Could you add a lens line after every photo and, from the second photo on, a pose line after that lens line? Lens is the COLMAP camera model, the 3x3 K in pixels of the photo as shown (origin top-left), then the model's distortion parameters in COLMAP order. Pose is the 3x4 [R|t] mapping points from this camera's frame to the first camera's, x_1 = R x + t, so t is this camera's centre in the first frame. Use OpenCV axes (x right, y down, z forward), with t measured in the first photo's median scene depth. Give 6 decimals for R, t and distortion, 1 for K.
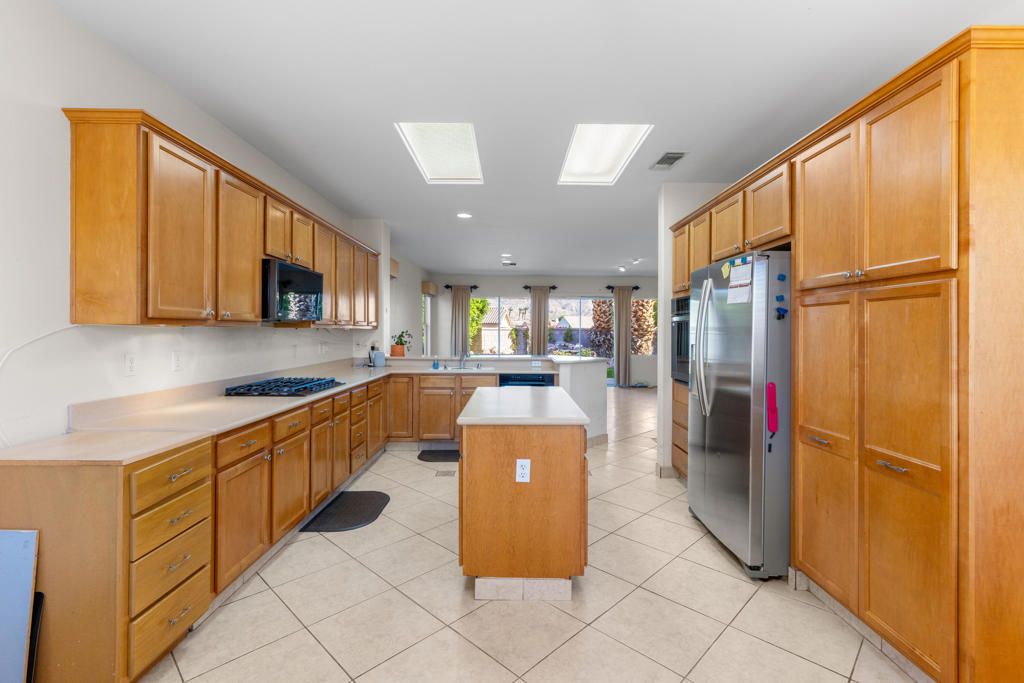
lens RADIAL K [[459.5, 0, 513.9], [0, 459.5, 332.6], [0, 0, 1]] dist [0.005771, -0.000133]
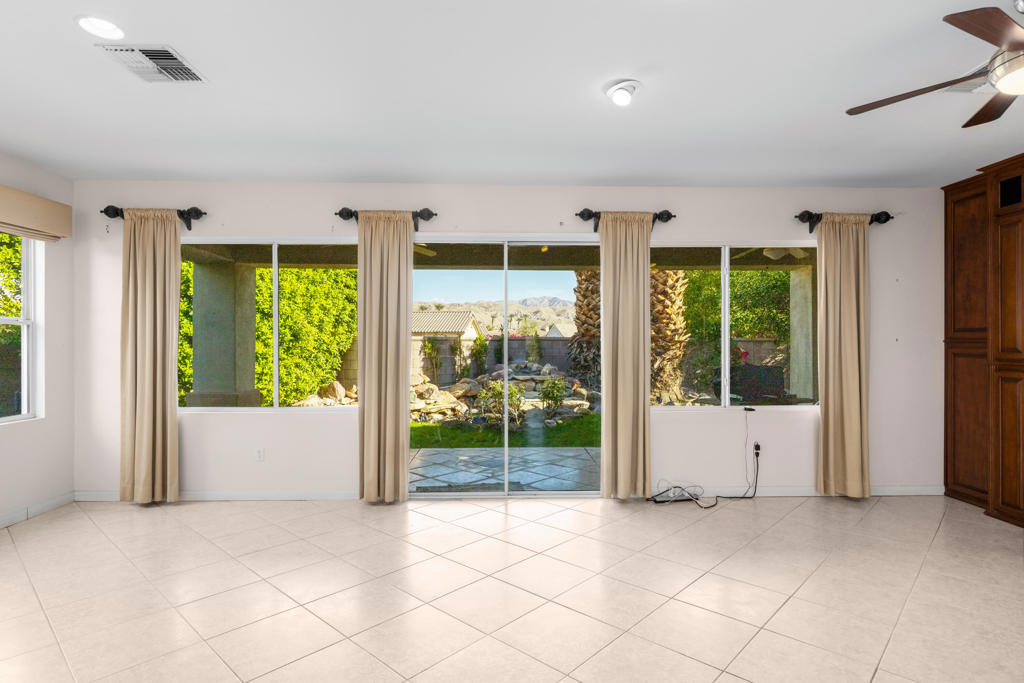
lens RADIAL K [[544.3, 0, 511.8], [0, 544.3, 342.6], [0, 0, 1]] dist [0.002018, 0.001701]
pose [[0.999749, -0.003828, 0.022067, 0.311151], [0.003892, 0.999988, -0.002836, -0.002539], [-0.022056, 0.002921, 0.999752, 1.298681]]
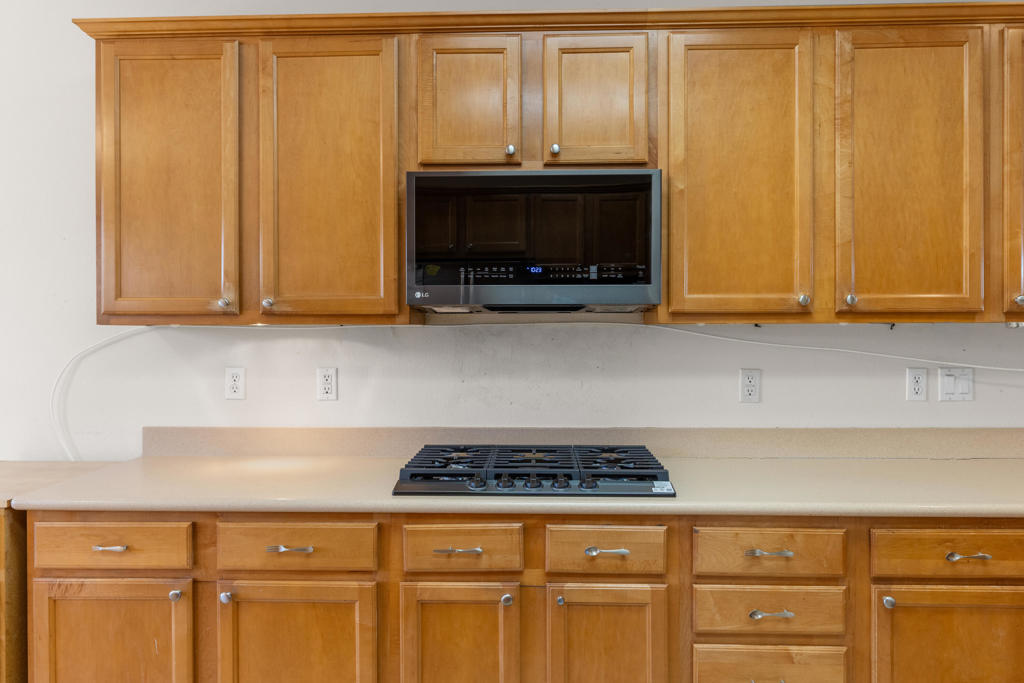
lens RADIAL K [[691.9, 0, 509.9], [0, 691.9, 340.6], [0, 0, 1]] dist [0.002194, 0.000150]
pose [[-0.047227, 0.008522, -0.998848, 0.085652], [0.000399, 0.999964, 0.008512, -0.001222], [0.998884, 0.000003, -0.047229, 0.673496]]
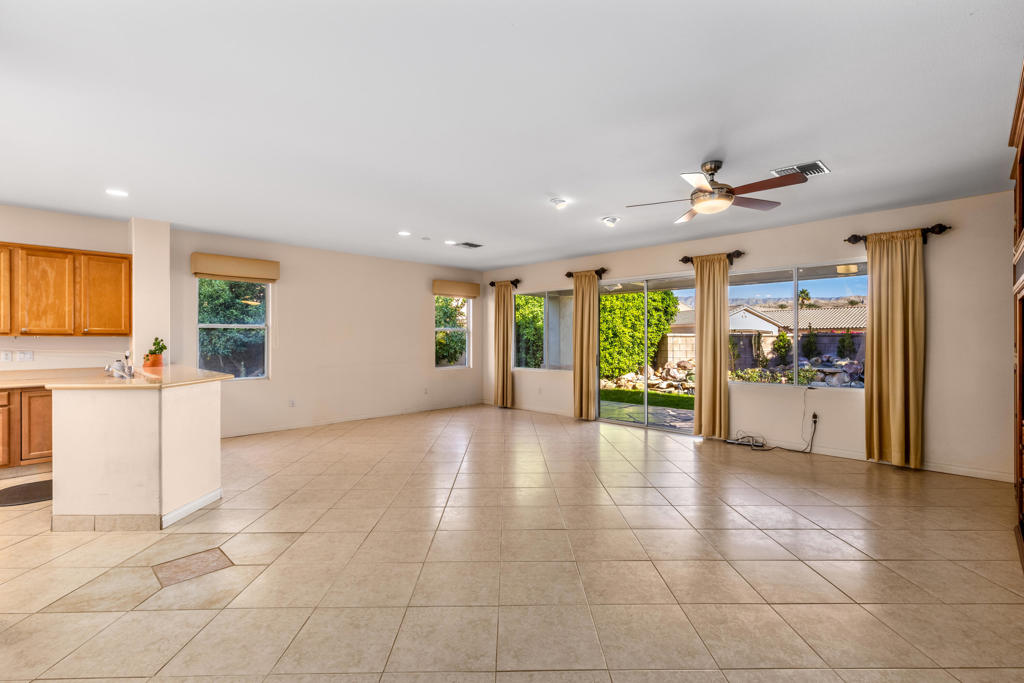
lens RADIAL K [[459.5, 0, 510.0], [0, 459.5, 340.2], [0, 0, 1]] dist [0.005771, -0.000133]
pose [[0.703153, -0.001653, -0.711037, 1.003930], [0.000989, 0.999999, -0.001346, 0.001694], [0.711038, 0.000243, 0.703153, 0.988775]]
